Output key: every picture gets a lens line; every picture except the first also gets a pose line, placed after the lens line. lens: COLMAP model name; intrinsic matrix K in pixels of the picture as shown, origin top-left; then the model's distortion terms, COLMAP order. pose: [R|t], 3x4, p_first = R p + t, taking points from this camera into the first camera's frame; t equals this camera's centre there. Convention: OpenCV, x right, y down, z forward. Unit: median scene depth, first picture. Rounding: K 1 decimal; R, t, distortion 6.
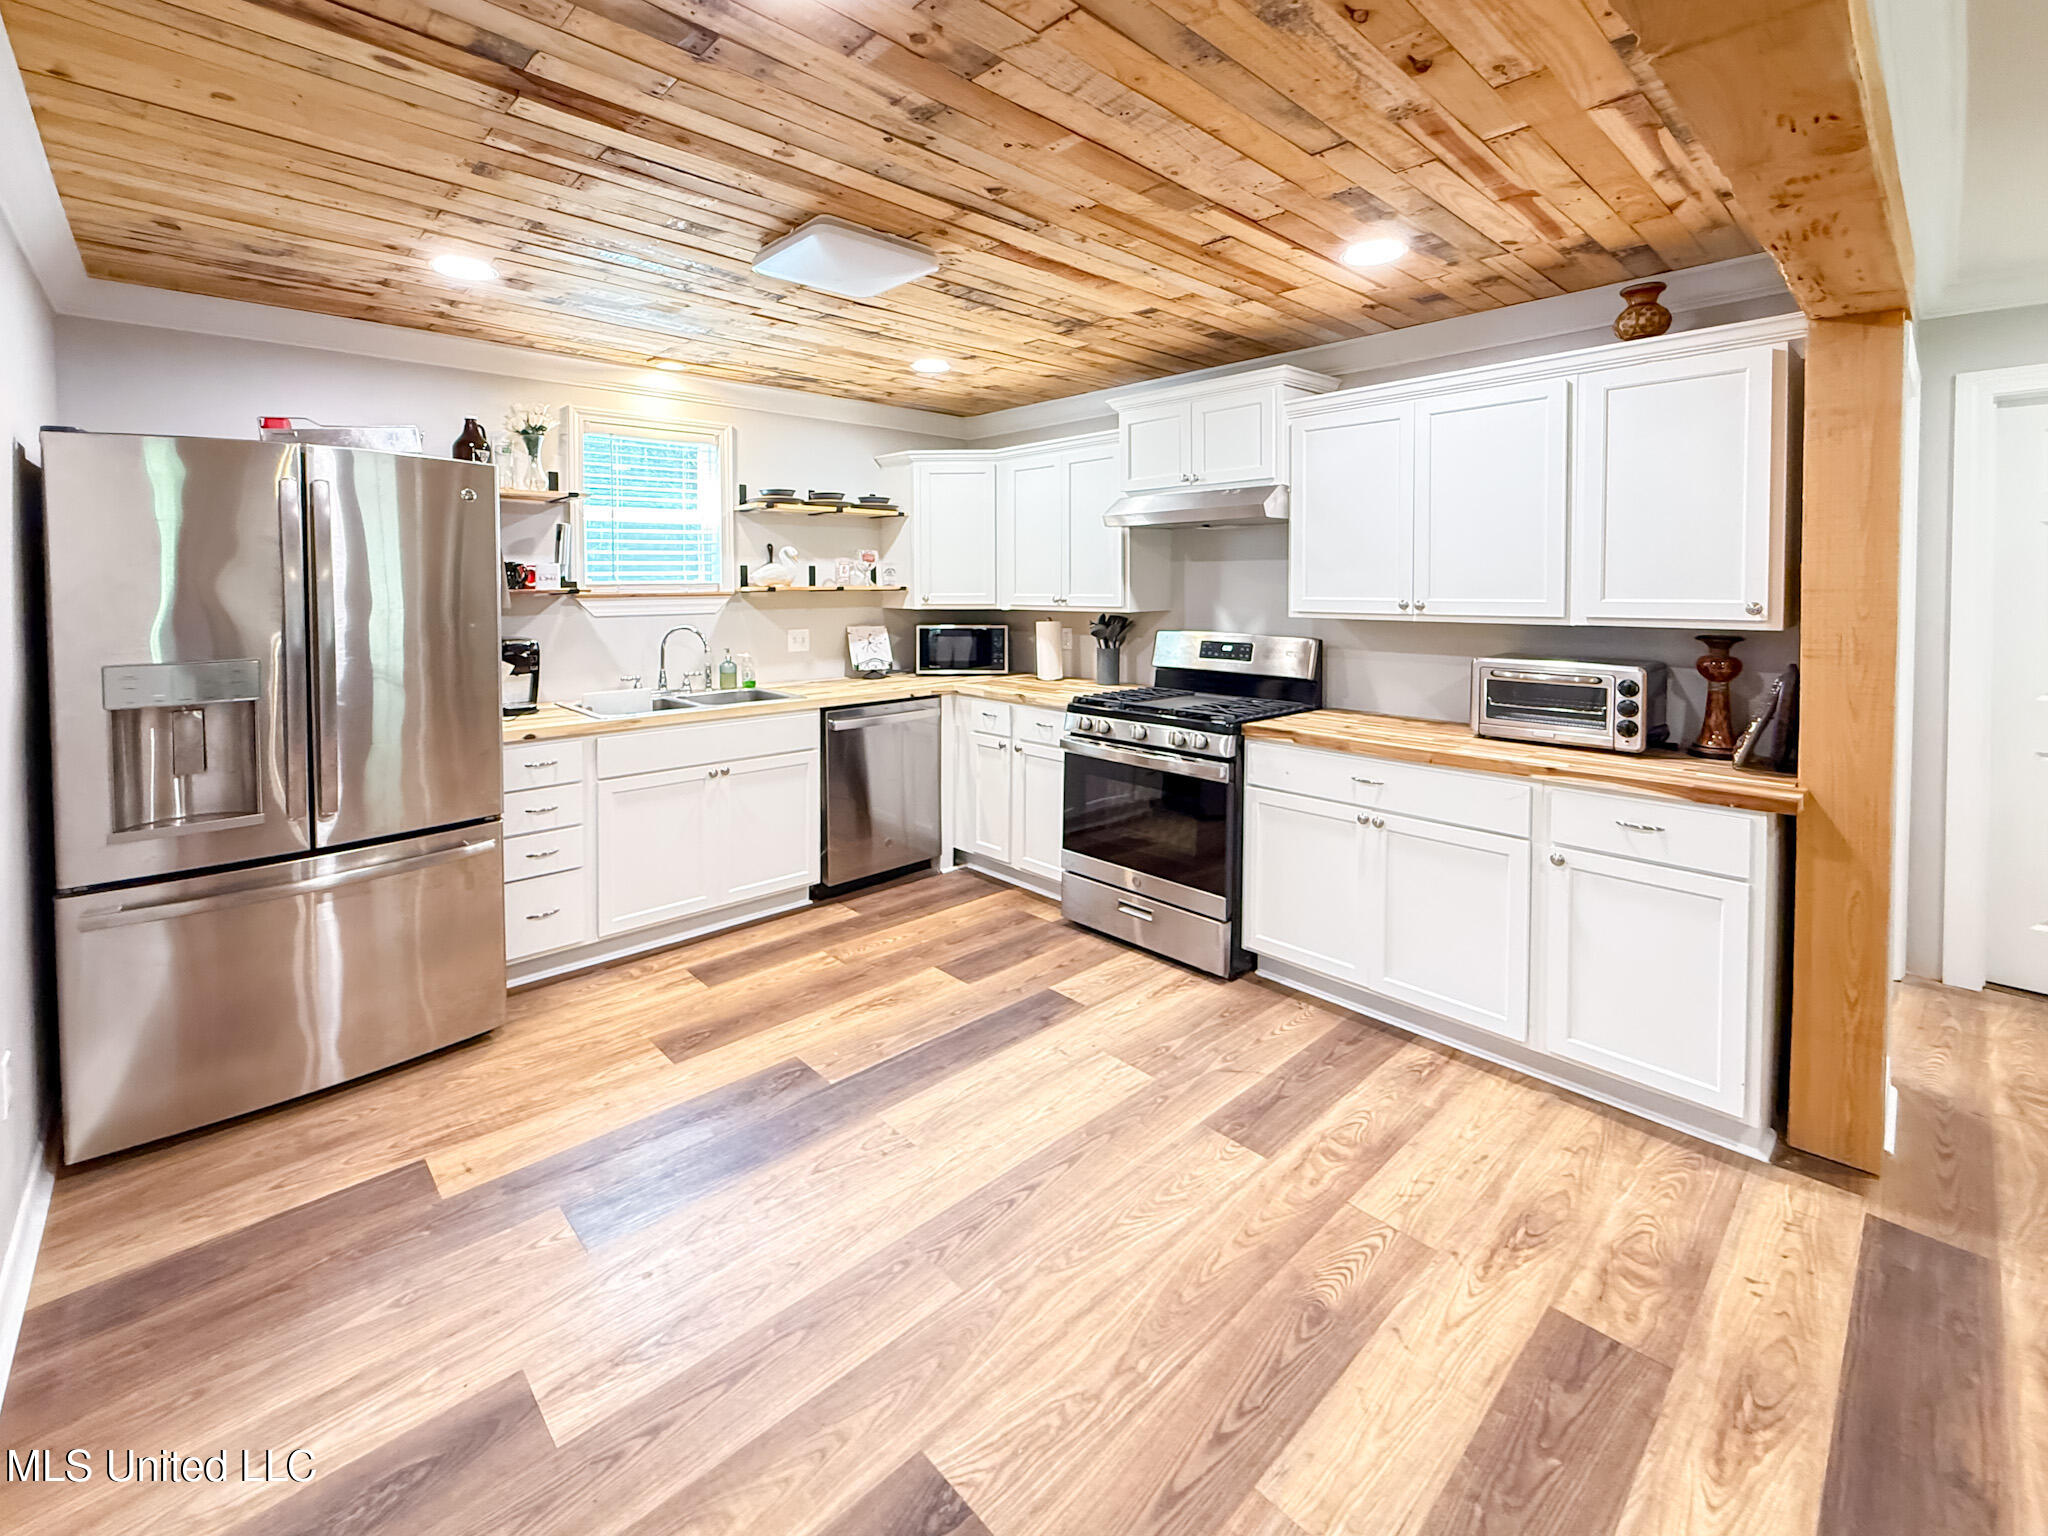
lens RADIAL K [[884.4, 0, 1057.7], [0, 884.4, 602.4], [0, 0, 1]] dist [0.000333, 0.000207]
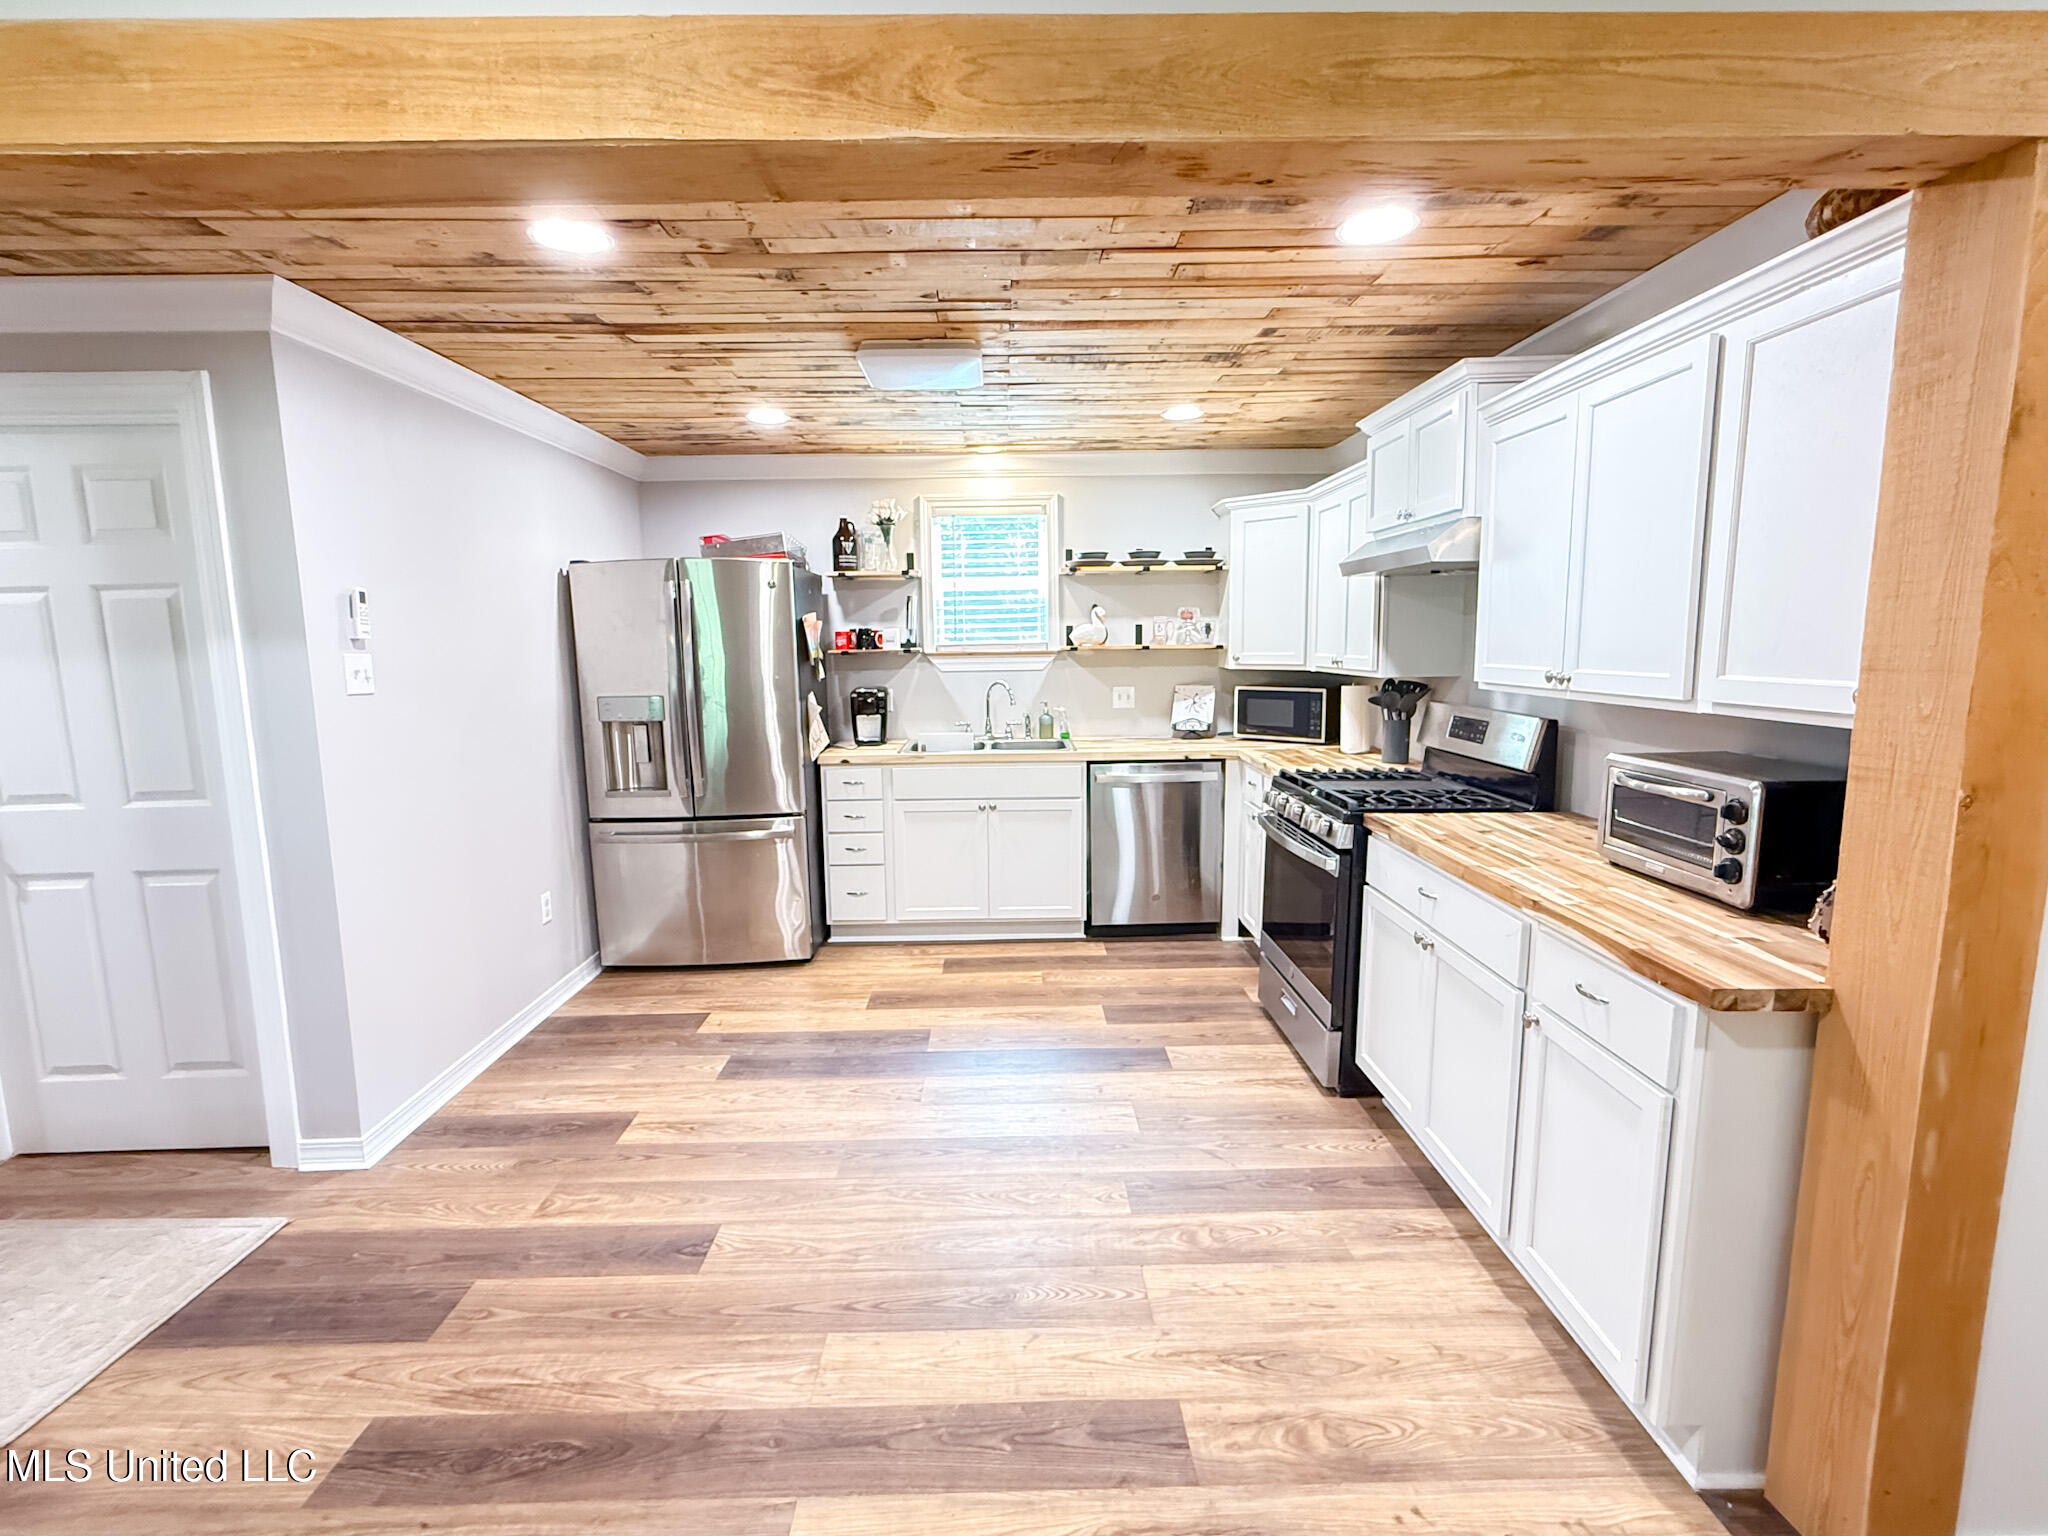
lens RADIAL K [[1014.5, 0, 1025.4], [0, 1014.5, 780.6], [0, 0, 1]] dist [0.003076, 0.000980]
pose [[0.727535, 0.091113, -0.679993, 0.739610], [-0.005401, 0.991872, 0.127123, -0.018628], [0.686049, -0.088814, 0.722114, 0.084490]]
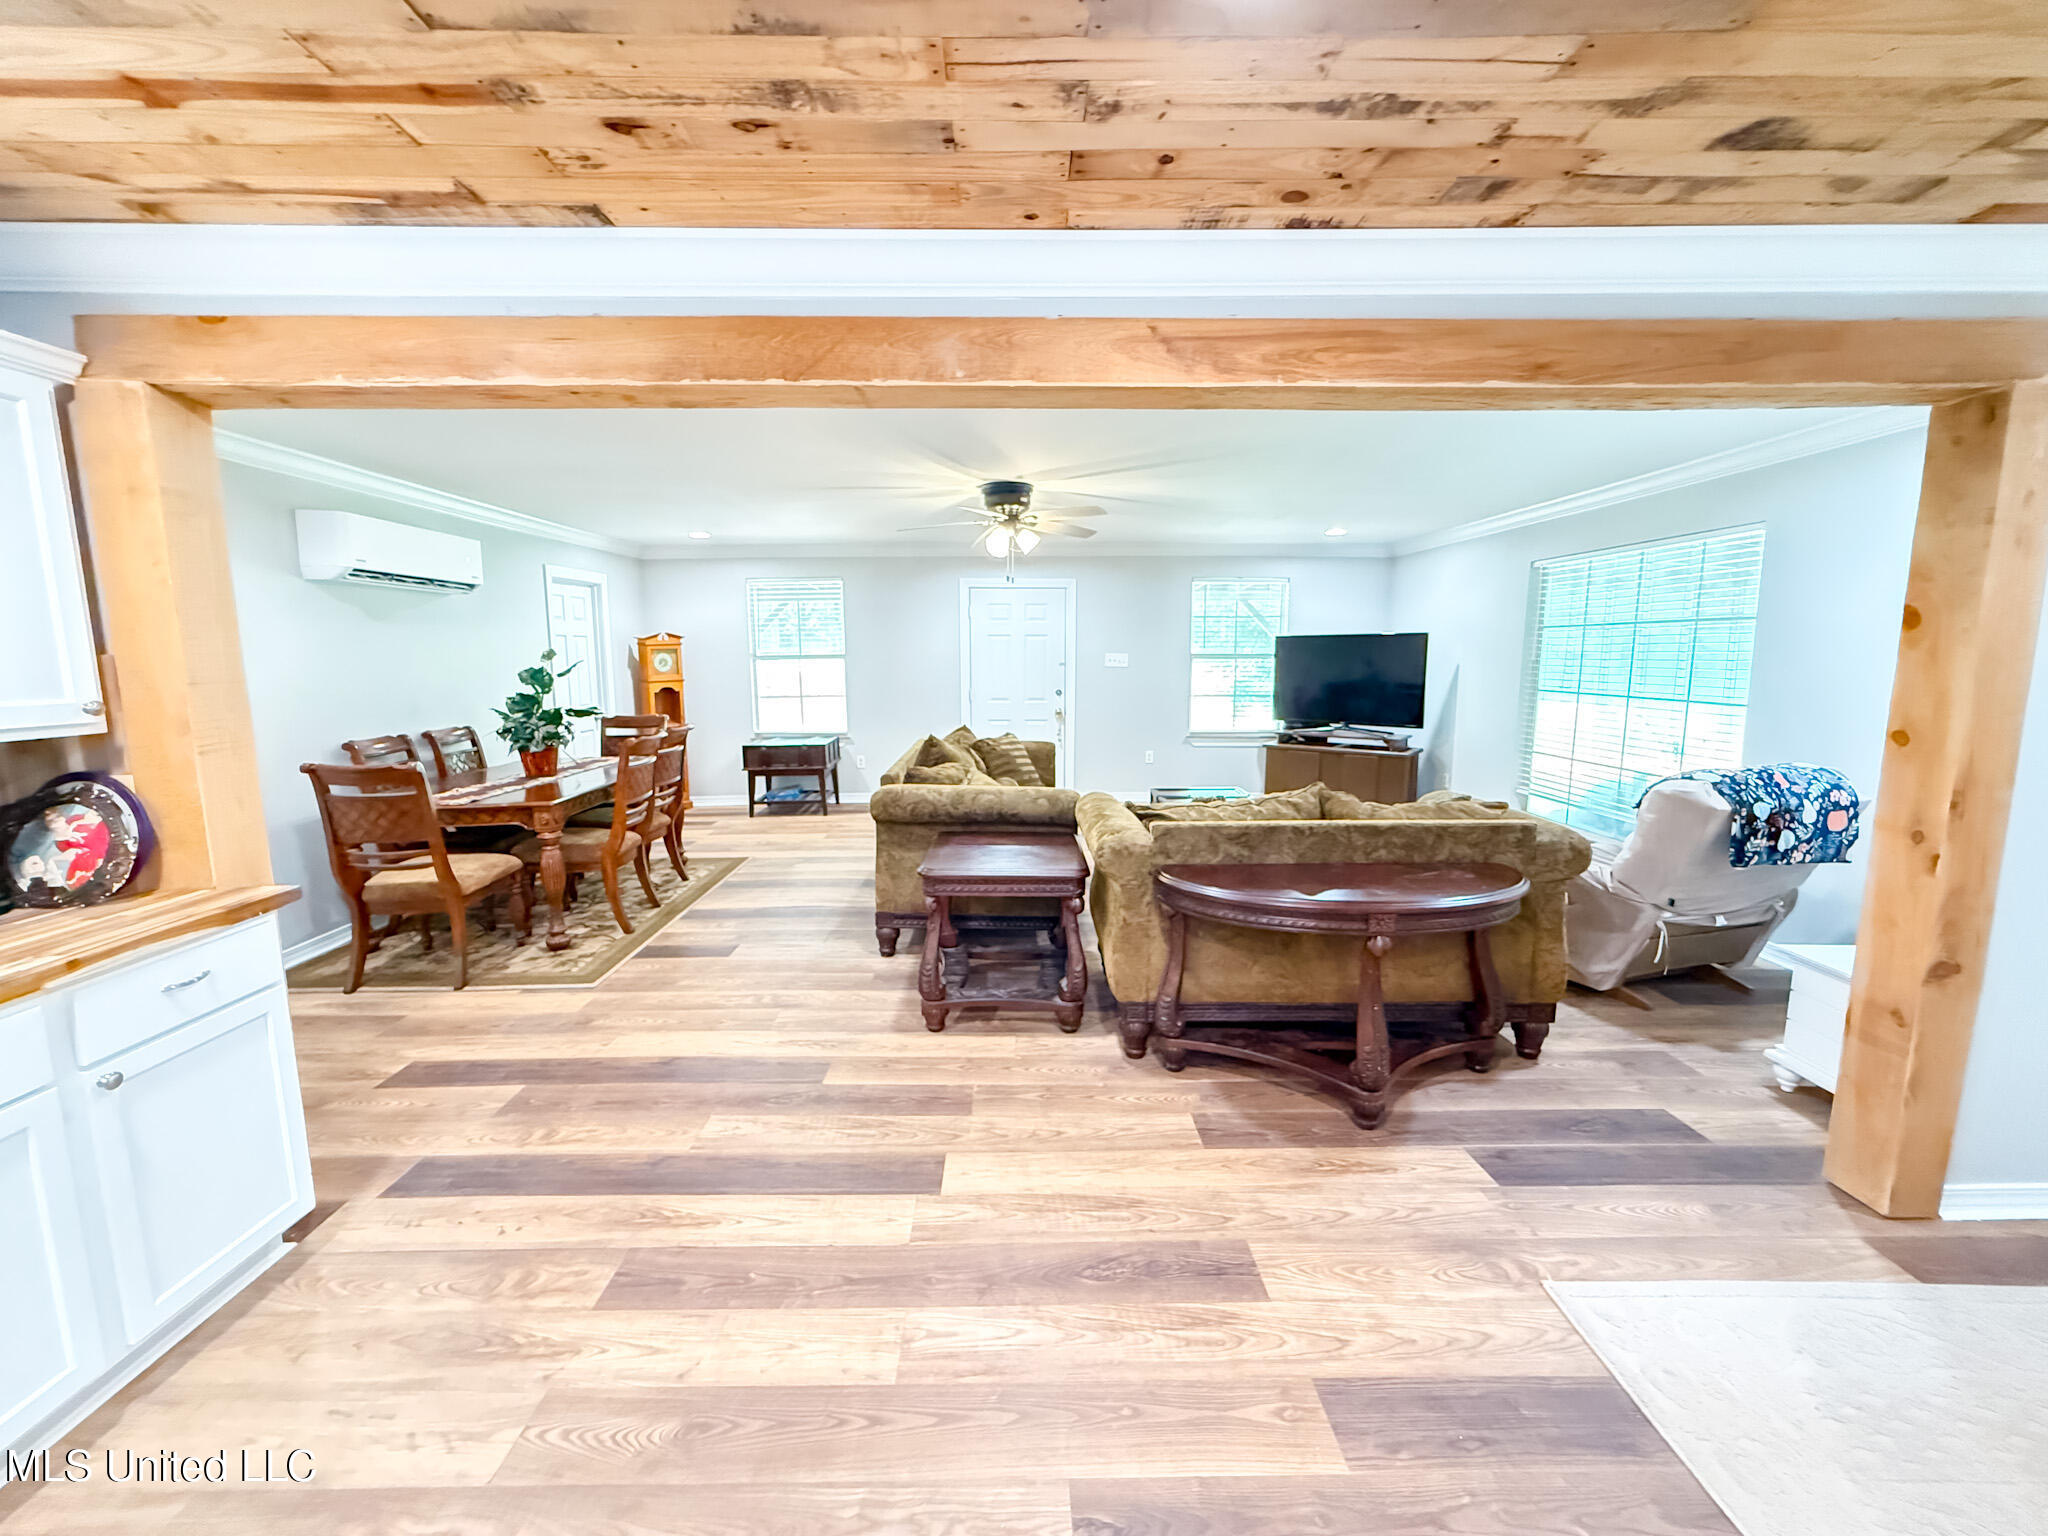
lens RADIAL K [[866.0, 0, 1030.3], [0, 866.0, 783.0], [0, 0, 1]] dist [-0.006107, -0.000564]
pose [[-0.727577, -0.097274, 0.679095, -0.357838], [0.021809, 0.986116, 0.164618, -0.032817], [-0.685680, 0.134582, -0.715354, 0.857233]]
